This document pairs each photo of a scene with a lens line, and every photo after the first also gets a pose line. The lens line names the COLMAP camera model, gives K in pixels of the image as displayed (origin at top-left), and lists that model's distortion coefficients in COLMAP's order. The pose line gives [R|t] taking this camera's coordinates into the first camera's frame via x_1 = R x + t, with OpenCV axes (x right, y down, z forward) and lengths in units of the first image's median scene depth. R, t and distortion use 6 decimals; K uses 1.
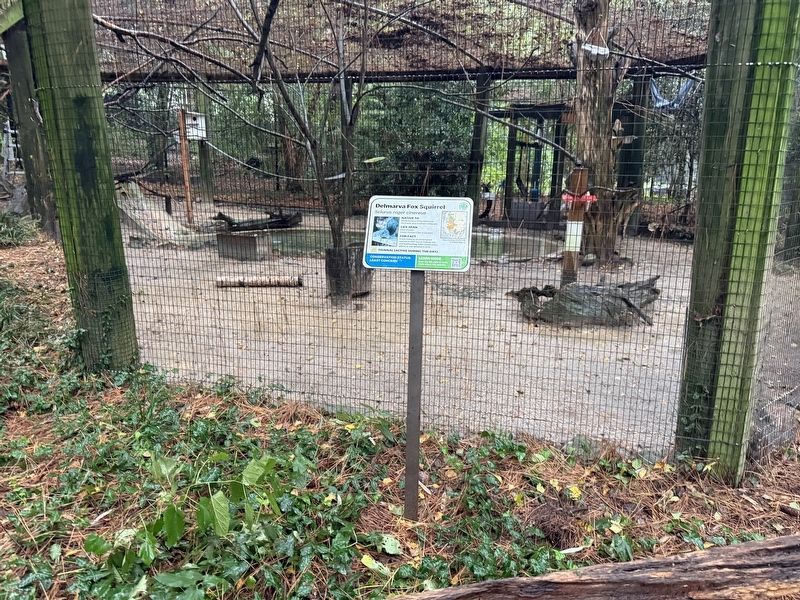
lens RADIAL K [[601.9, 0, 399.1], [0, 601.9, 300.7], [0, 0, 1]] dist [-0.028348, -0.018156]
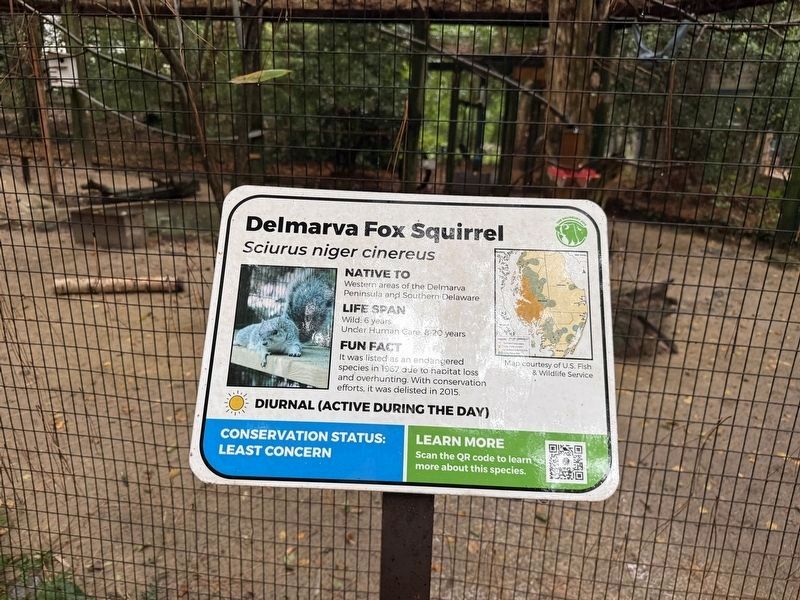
lens RADIAL K [[601.9, 0, 403.5], [0, 601.9, 300.8], [0, 0, 1]] dist [-0.028348, -0.018156]
pose [[0.990628, -0.009774, 0.136236, -0.002109], [0.002061, 0.998392, 0.056646, -0.044738], [-0.136570, -0.055834, 0.989056, 0.233534]]
